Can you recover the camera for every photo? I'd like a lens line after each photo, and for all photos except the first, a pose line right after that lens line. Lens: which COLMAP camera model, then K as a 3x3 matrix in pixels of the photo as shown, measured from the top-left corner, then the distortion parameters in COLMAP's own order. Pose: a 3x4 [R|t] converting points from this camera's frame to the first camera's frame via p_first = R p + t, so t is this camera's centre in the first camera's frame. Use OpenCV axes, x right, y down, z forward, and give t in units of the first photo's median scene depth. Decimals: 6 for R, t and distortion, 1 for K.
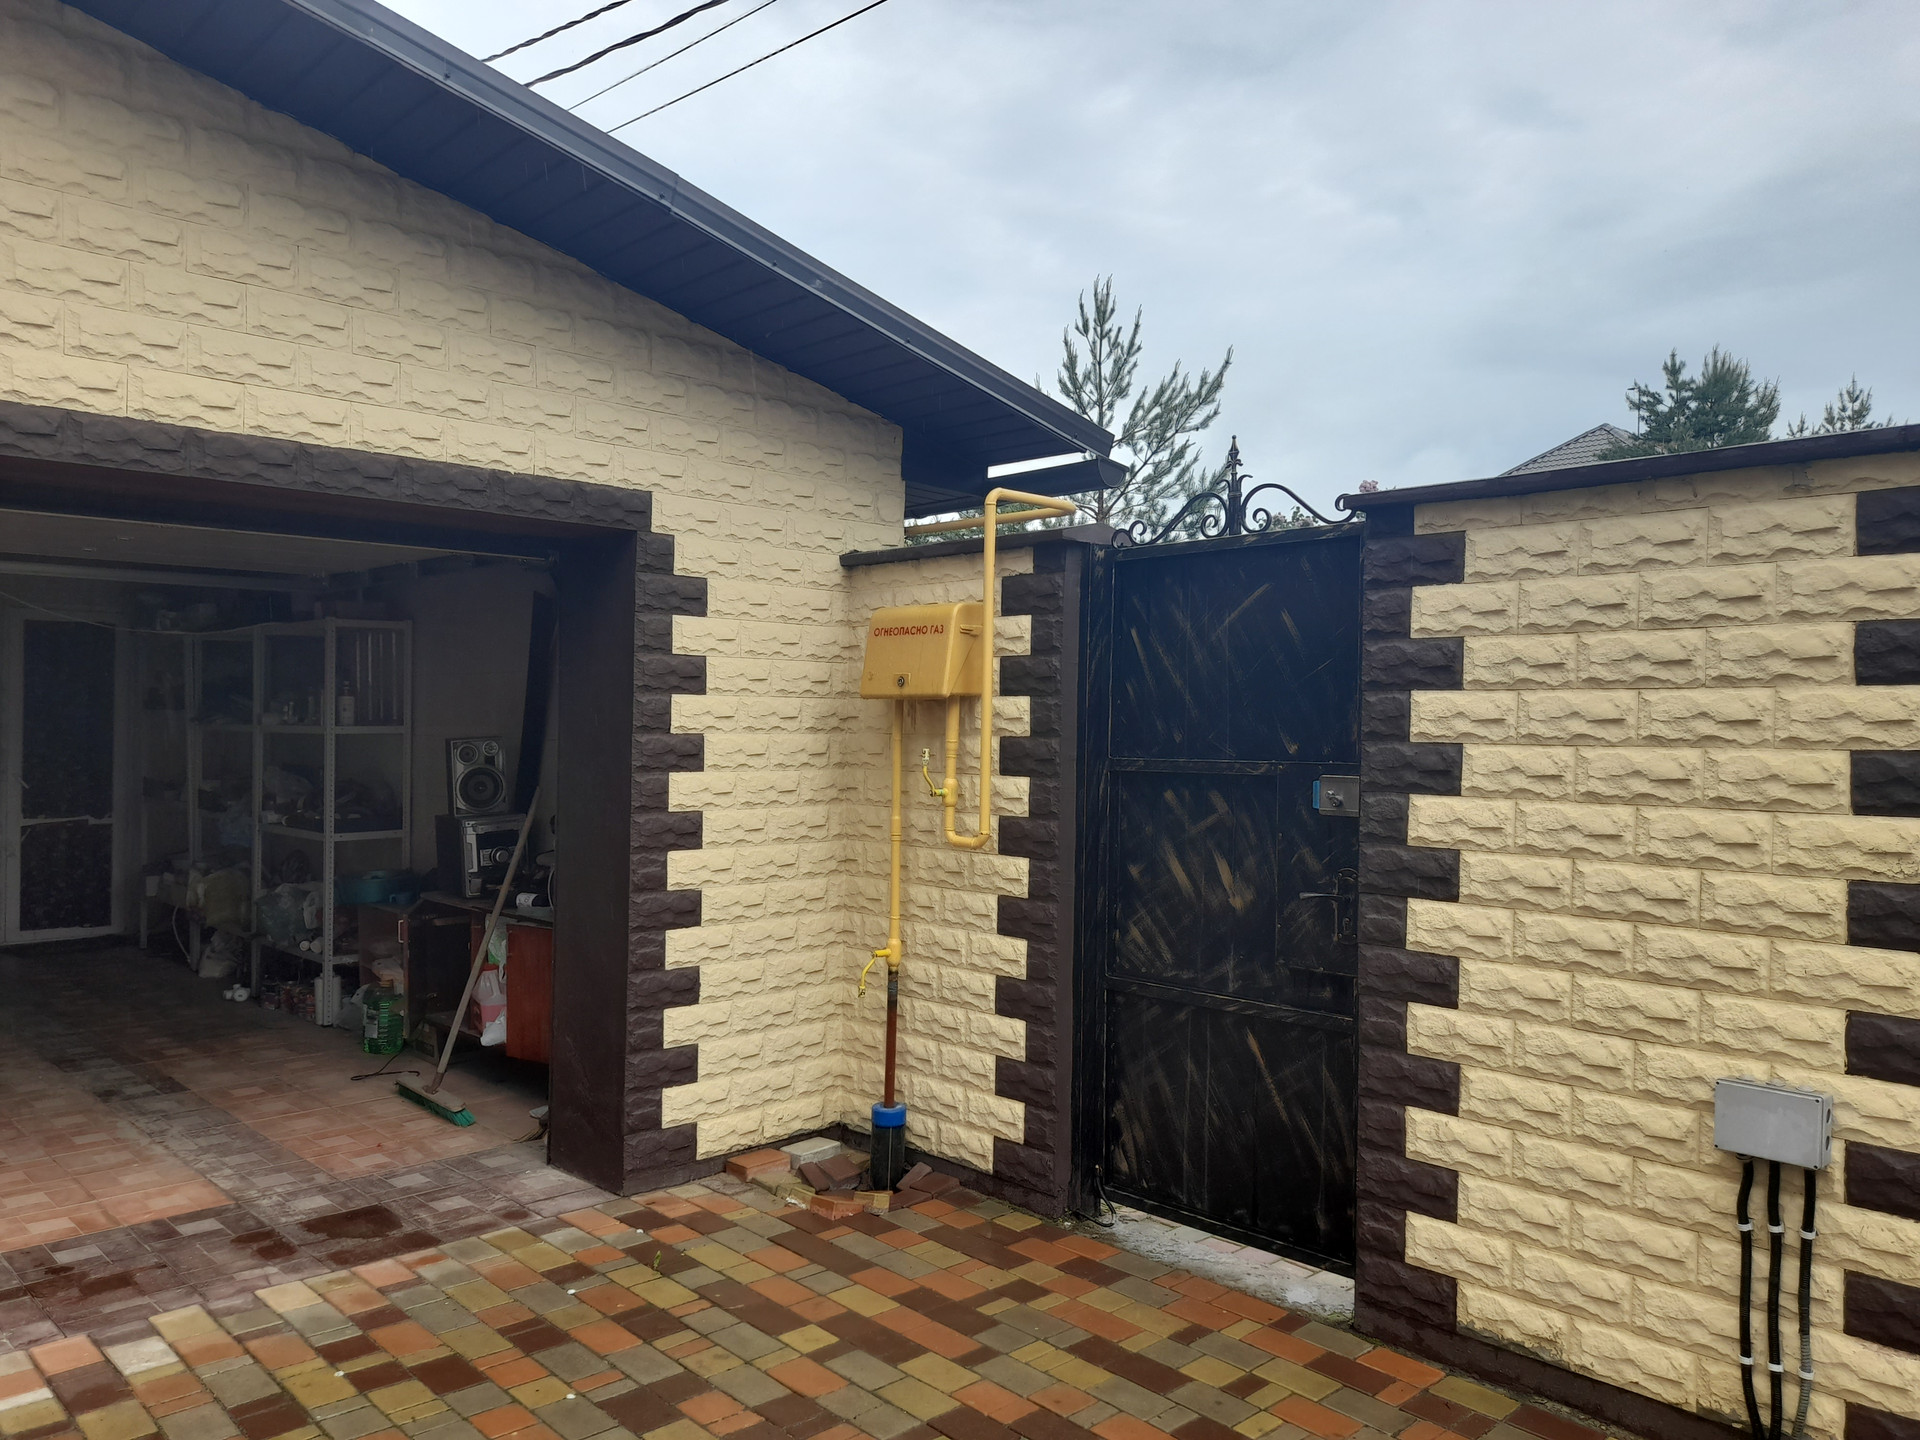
lens RADIAL K [[1388.9, 0, 938.4], [0, 1388.9, 739.2], [0, 0, 1]] dist [0.048487, -0.048703]
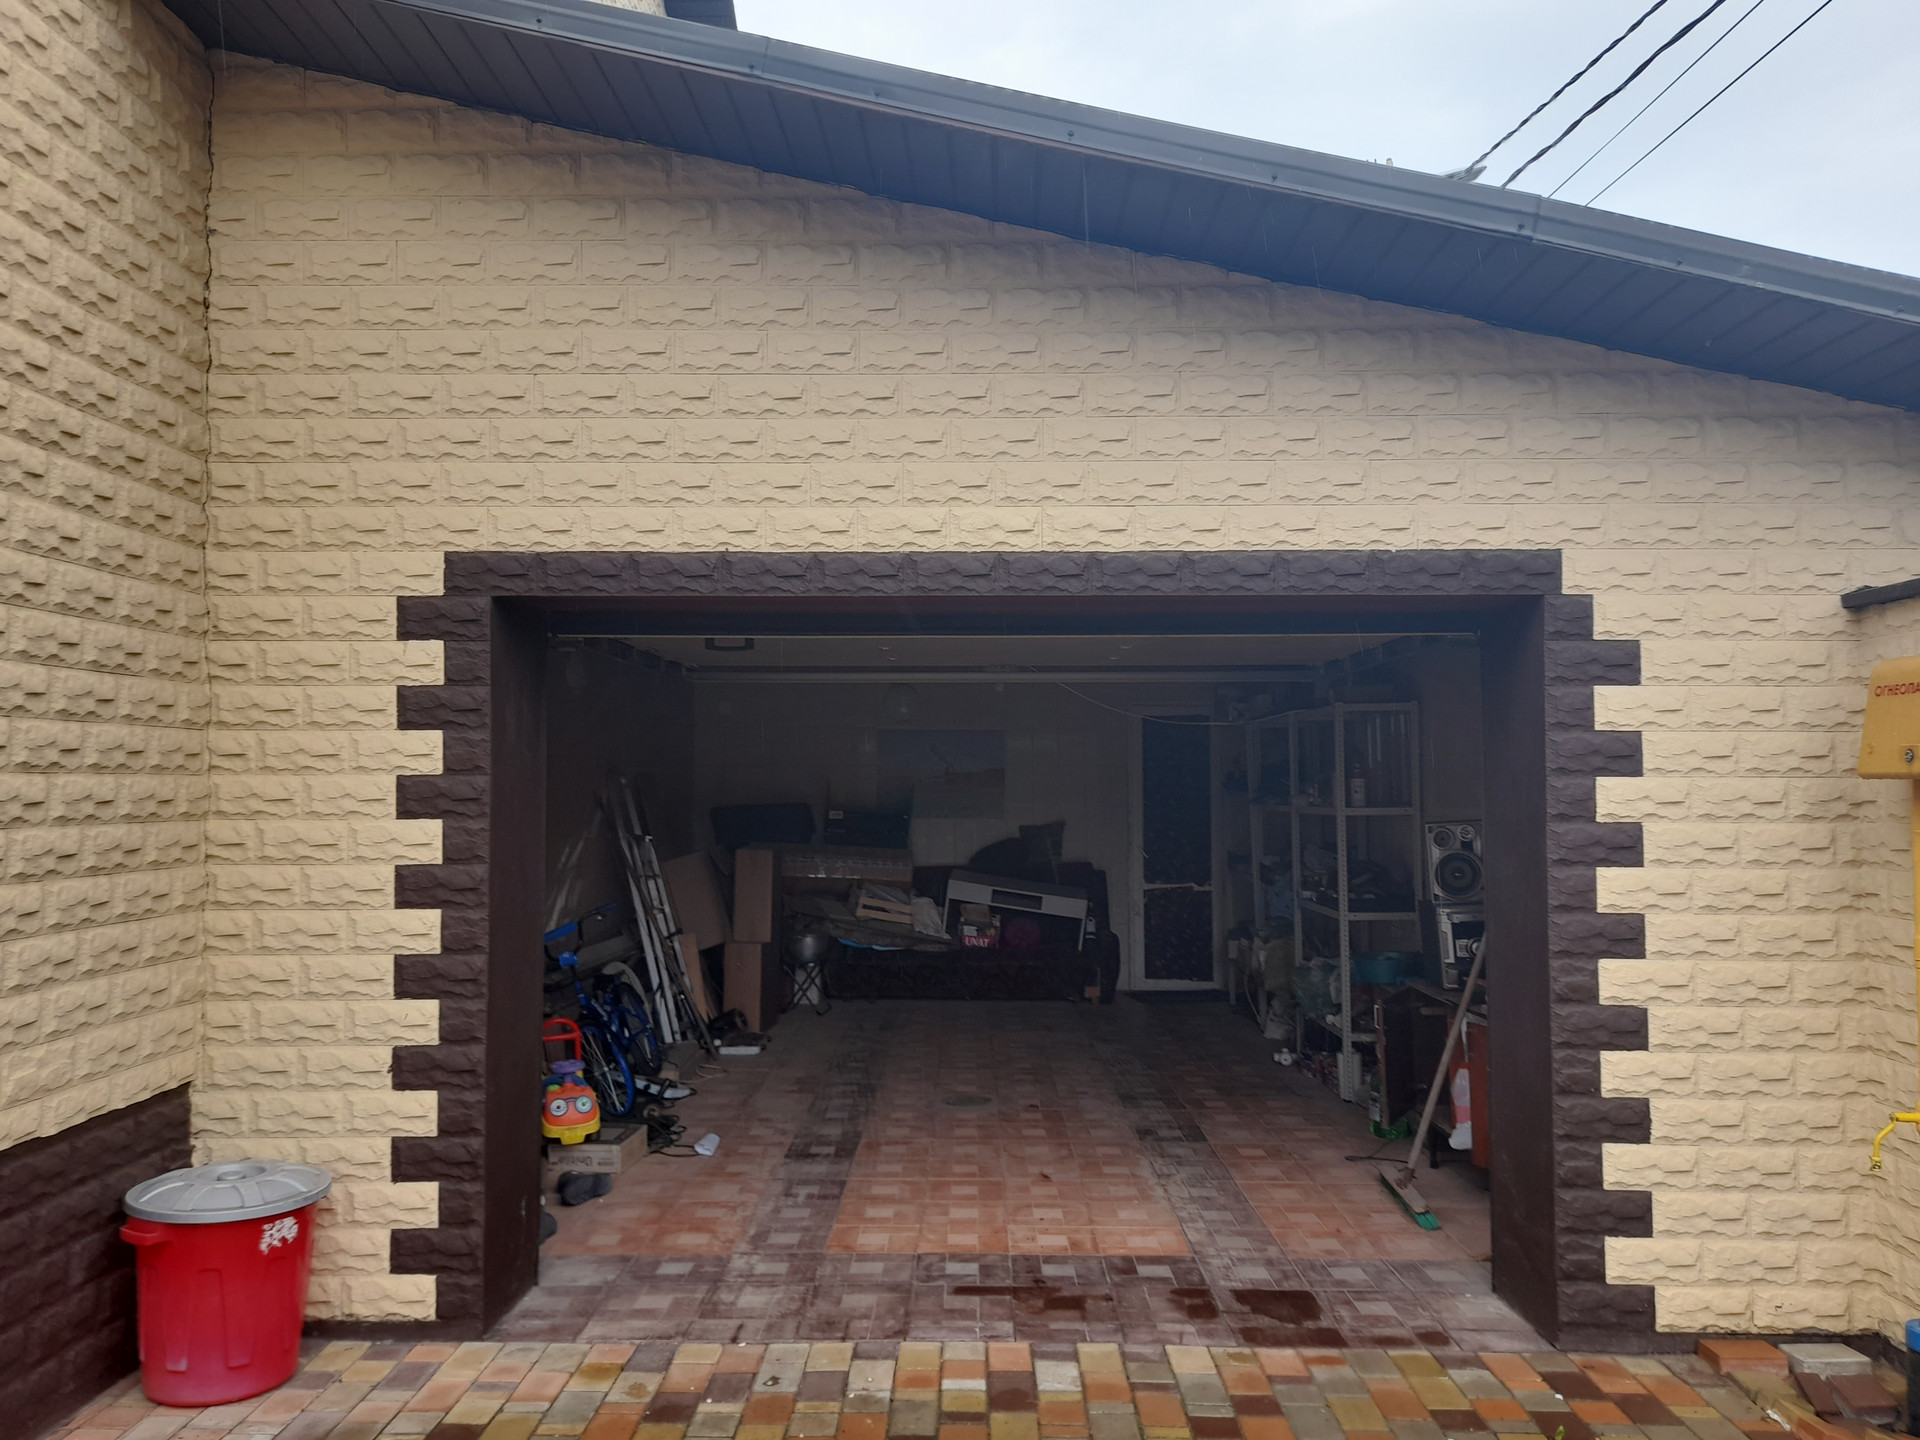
lens RADIAL K [[1404.5, 0, 960.8], [0, 1404.5, 742.8], [0, 0, 1]] dist [0.003015, 0.002174]
pose [[0.709053, -0.031206, -0.704465, 0.139221], [-0.002736, 0.998891, -0.047002, -0.010922], [0.705150, 0.035255, 0.708181, 0.096026]]
